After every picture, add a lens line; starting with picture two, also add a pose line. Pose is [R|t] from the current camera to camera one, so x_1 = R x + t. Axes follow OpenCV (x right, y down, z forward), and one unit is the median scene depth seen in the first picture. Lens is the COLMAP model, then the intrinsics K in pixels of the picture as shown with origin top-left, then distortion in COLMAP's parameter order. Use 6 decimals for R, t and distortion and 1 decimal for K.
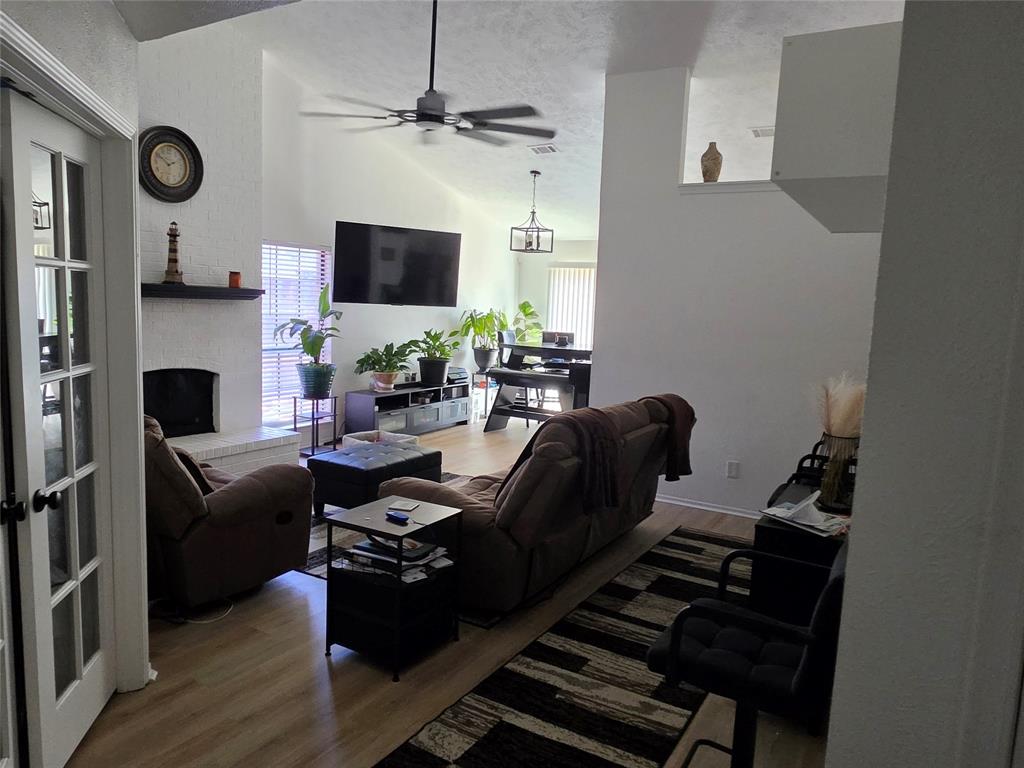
lens RADIAL K [[700.0, 0, 510.5], [0, 700.0, 388.1], [0, 0, 1]] dist [-0.000460, -0.001376]
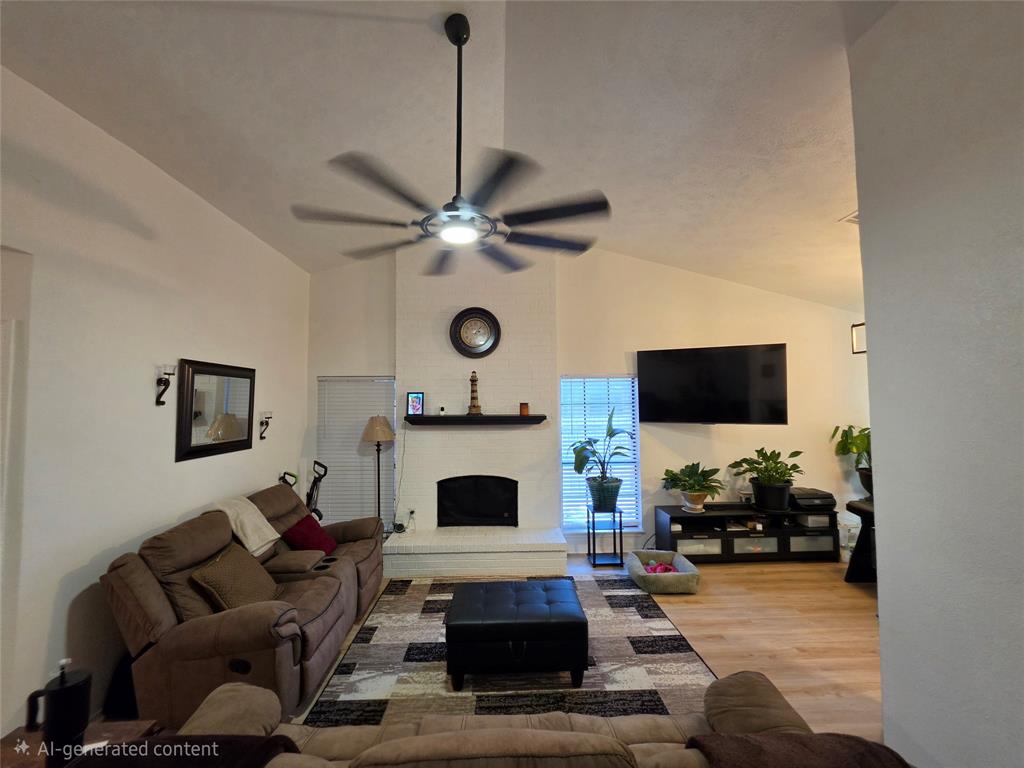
lens RADIAL K [[408.2, 0, 512.0], [0, 408.2, 384.0], [0, 0, 1]] dist [-0.002180, -0.000065]
pose [[0.537661, -0.089724, -0.838373, 0.247890], [-0.072288, 0.985755, -0.151857, -0.089435], [0.840056, 0.142252, 0.523517, 0.617541]]
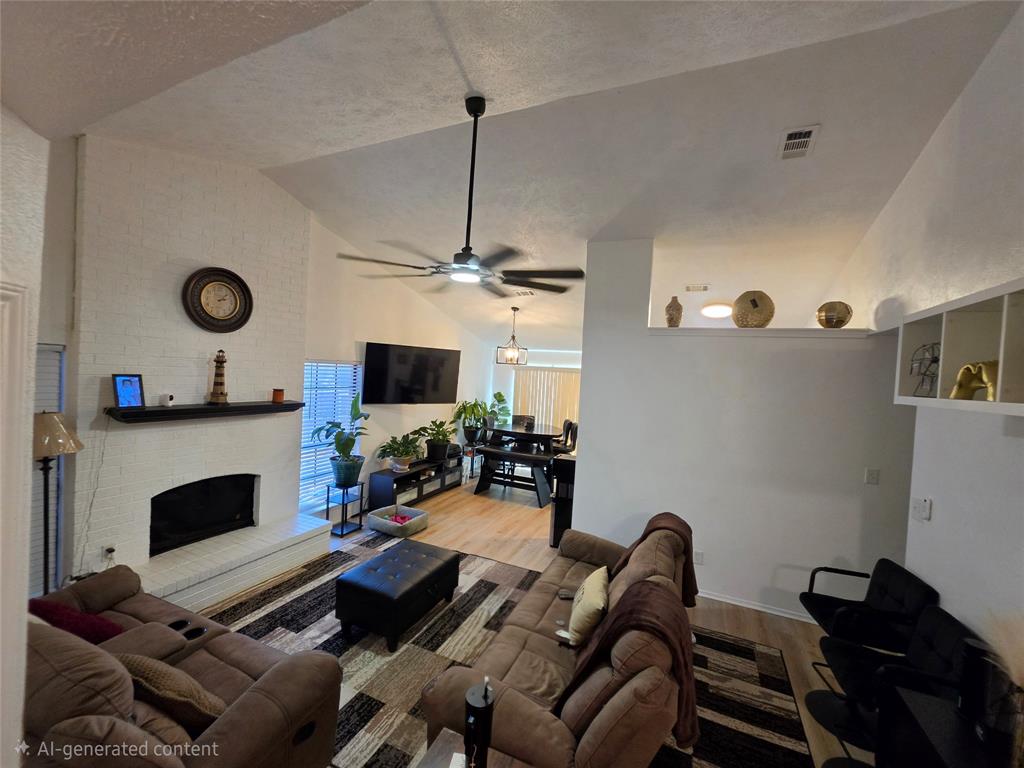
lens RADIAL K [[408.2, 0, 512.0], [0, 408.2, 384.0], [0, 0, 1]] dist [-0.002180, -0.000065]
pose [[0.993411, 0.005991, 0.114452, -0.086012], [0.004266, 0.996008, -0.089161, -0.118453], [-0.114529, 0.089061, 0.989420, 0.289870]]
